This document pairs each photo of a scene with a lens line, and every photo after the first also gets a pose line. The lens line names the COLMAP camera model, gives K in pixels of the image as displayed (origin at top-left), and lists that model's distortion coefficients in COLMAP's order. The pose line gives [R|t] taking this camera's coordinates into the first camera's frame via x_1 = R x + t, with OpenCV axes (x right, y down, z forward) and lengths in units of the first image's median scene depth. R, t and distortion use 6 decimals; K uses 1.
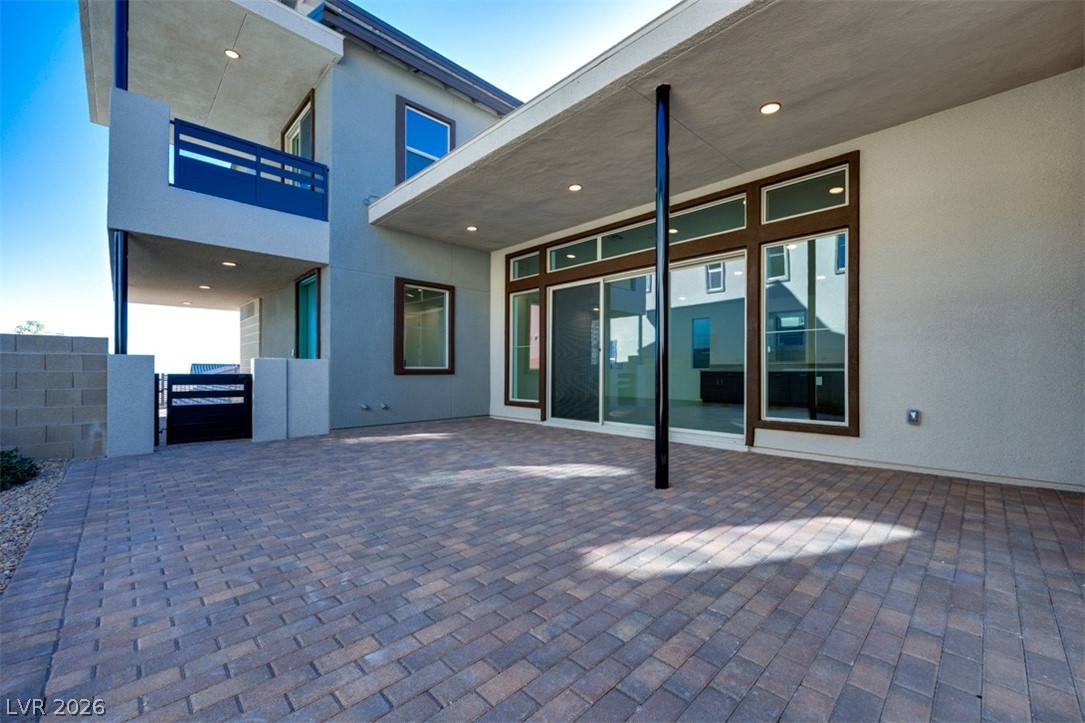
lens RADIAL K [[427.6, 0, 560.6], [0, 427.6, 365.3], [0, 0, 1]] dist [-0.003340, -0.000143]
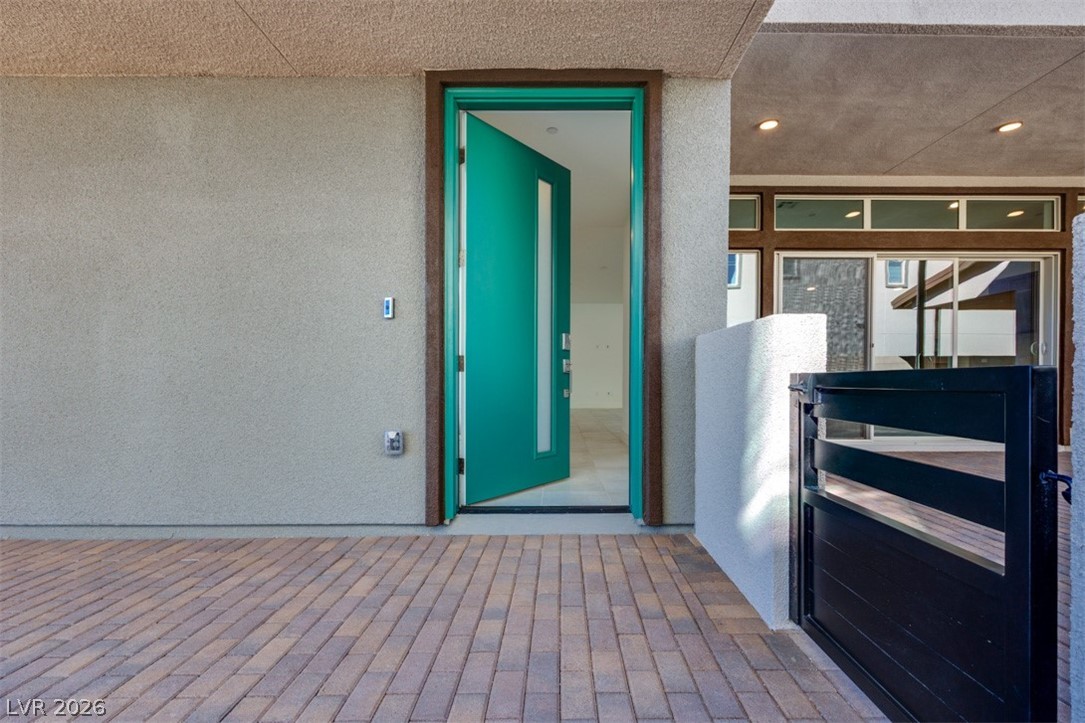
lens RADIAL K [[467.1, 0, 558.6], [0, 467.1, 367.1], [0, 0, 1]] dist [0.000789, 0.000097]
pose [[0.716188, 0.014072, 0.697765, -1.208262], [-0.008388, 0.999898, -0.011556, 0.024820], [-0.697857, 0.002423, 0.716233, 1.059011]]
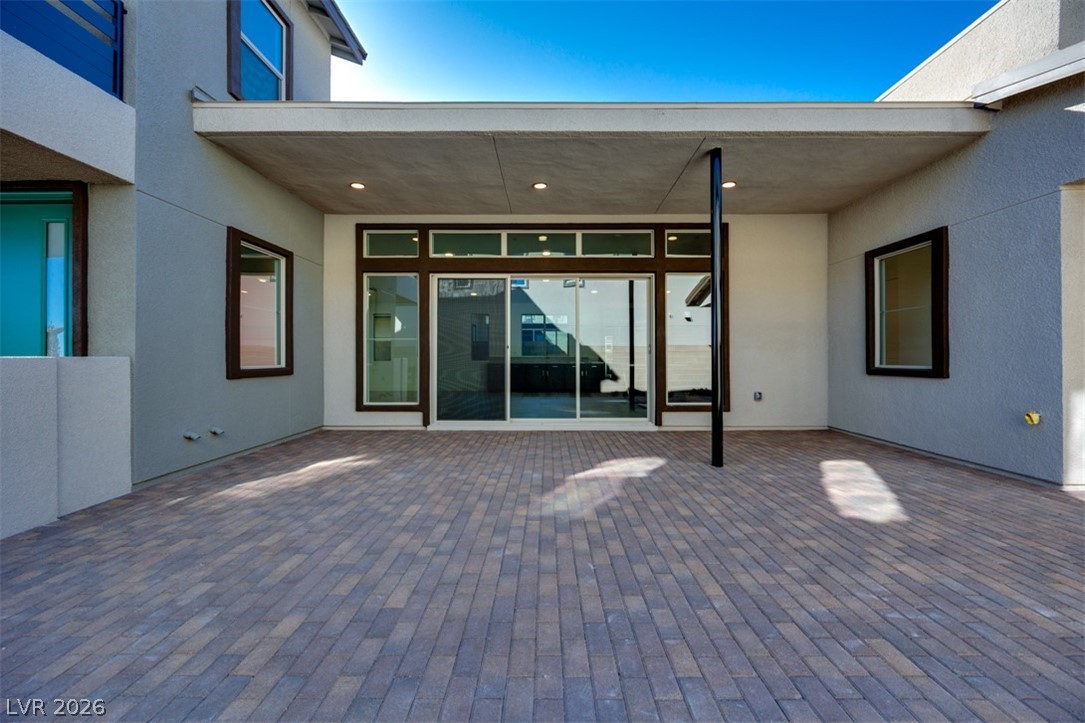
lens RADIAL K [[420.1, 0, 540.8], [0, 420.1, 350.0], [0, 0, 1]] dist [-0.001488, -0.000165]
pose [[0.725058, 0.010412, 0.688609, -0.694091], [-0.007601, 0.999946, -0.007116, -0.029952], [-0.688646, -0.000075, 0.725098, 0.320245]]
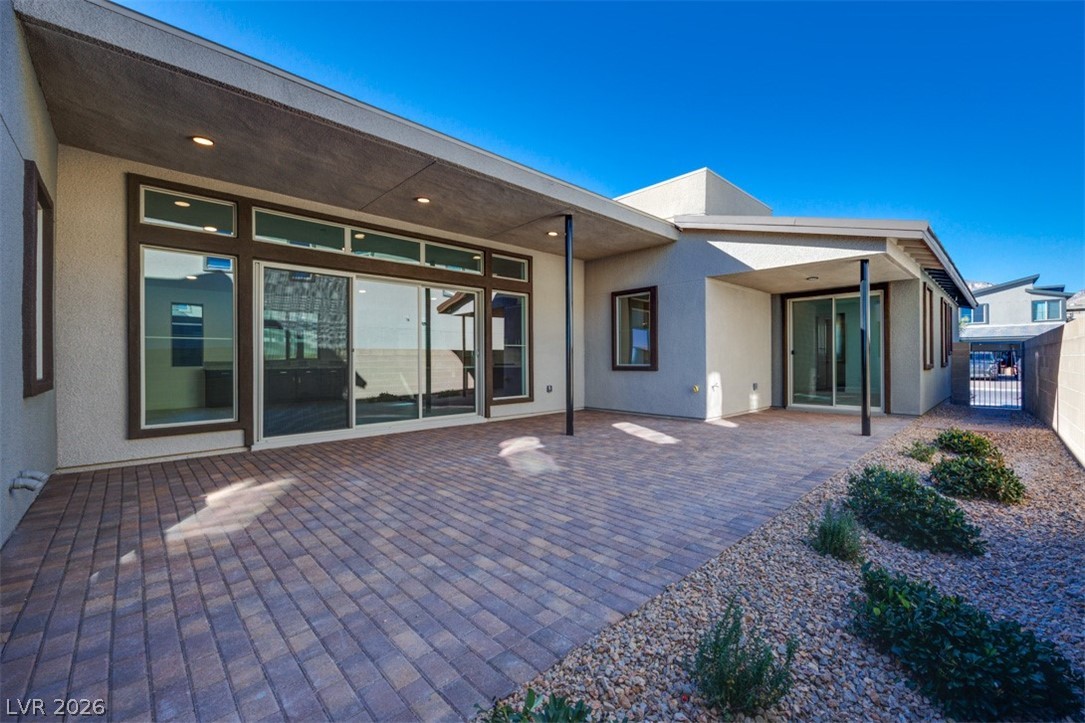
lens RADIAL K [[445.7, 0, 565.1], [0, 445.7, 351.6], [0, 0, 1]] dist [0.000181, 0.000140]
pose [[0.026134, 0.017072, 0.999513, -1.156219], [-0.004839, 0.999845, -0.016951, -0.025165], [-0.999647, -0.004394, 0.026213, 0.677292]]
